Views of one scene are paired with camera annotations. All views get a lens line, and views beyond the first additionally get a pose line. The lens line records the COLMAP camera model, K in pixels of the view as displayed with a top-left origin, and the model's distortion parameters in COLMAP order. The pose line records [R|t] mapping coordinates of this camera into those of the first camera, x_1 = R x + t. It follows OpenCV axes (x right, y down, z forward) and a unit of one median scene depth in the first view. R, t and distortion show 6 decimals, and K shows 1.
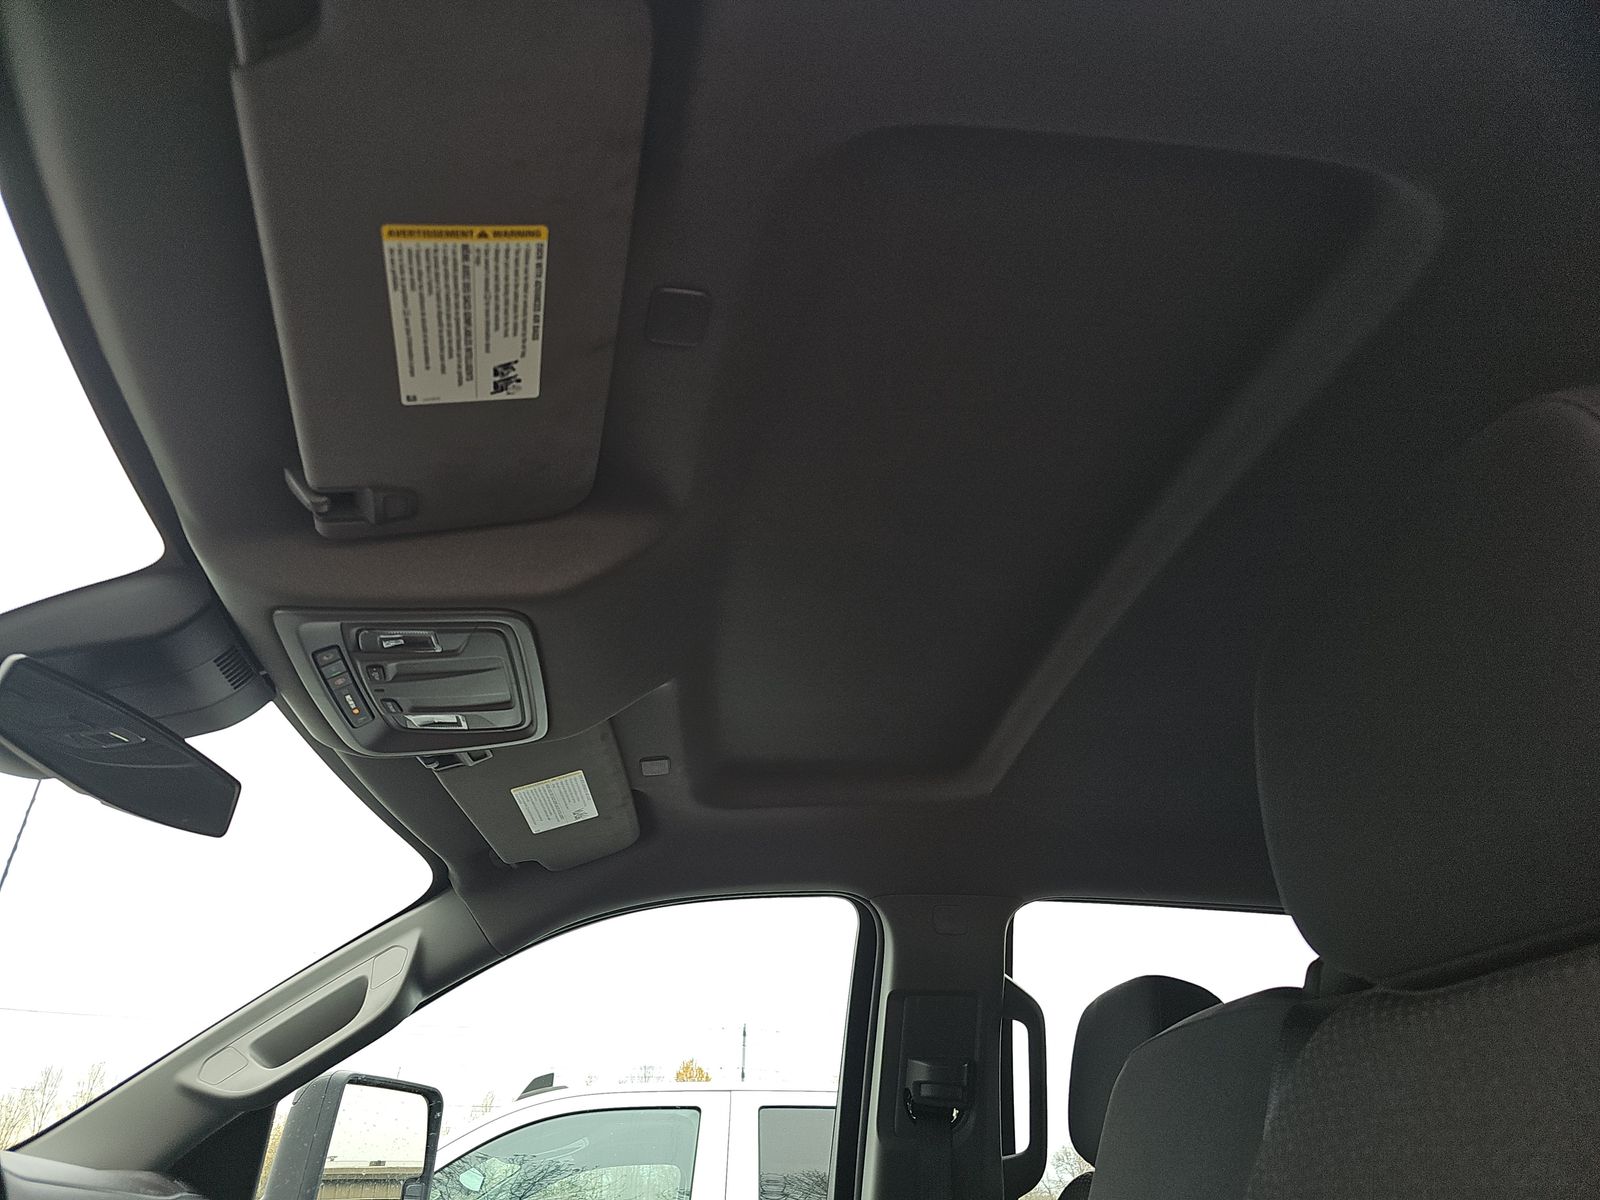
lens RADIAL K [[1084.8, 0, 800.4], [0, 1084.8, 593.6], [0, 0, 1]] dist [0.014341, -0.001137]
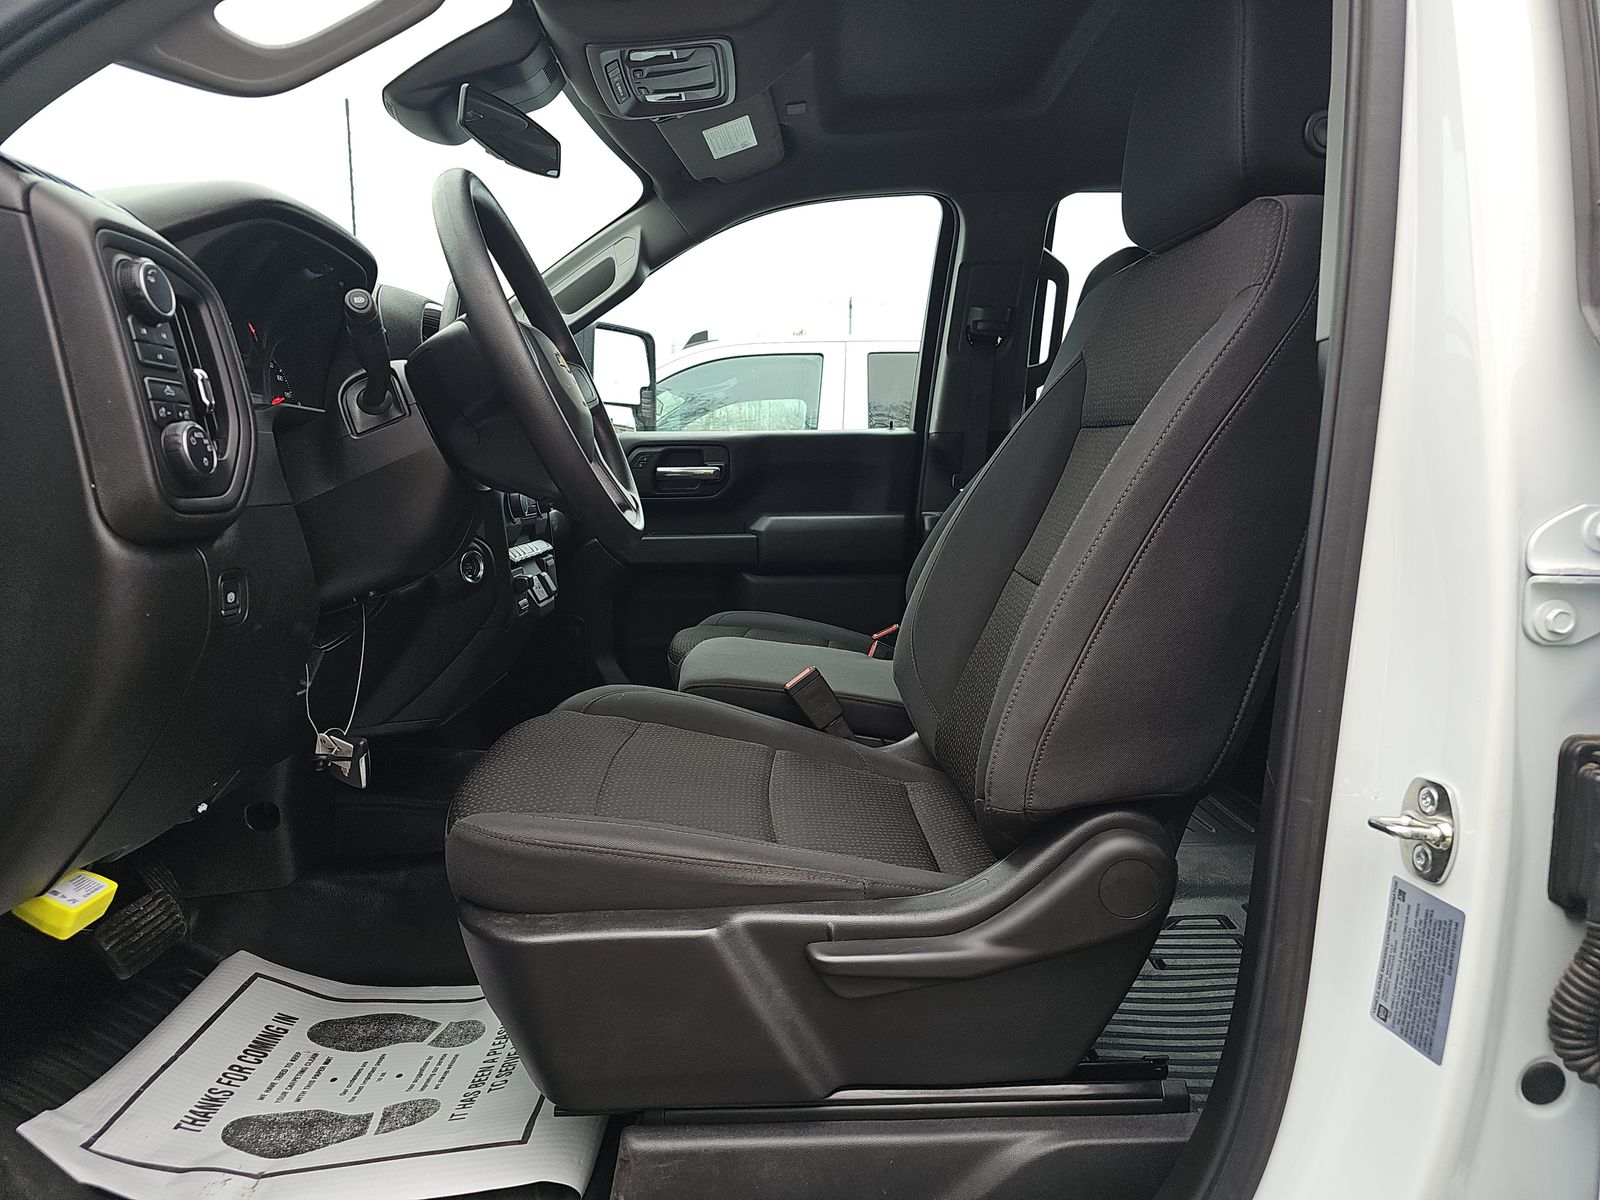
lens RADIAL K [[1084.8, 0, 802.3], [0, 1084.8, 593.6], [0, 0, 1]] dist [0.014341, -0.001137]
pose [[0.995920, 0.012666, -0.089344, 0.007790], [0.043356, 0.801160, 0.596878, -0.169644], [0.079139, -0.598316, 0.797342, -0.478779]]
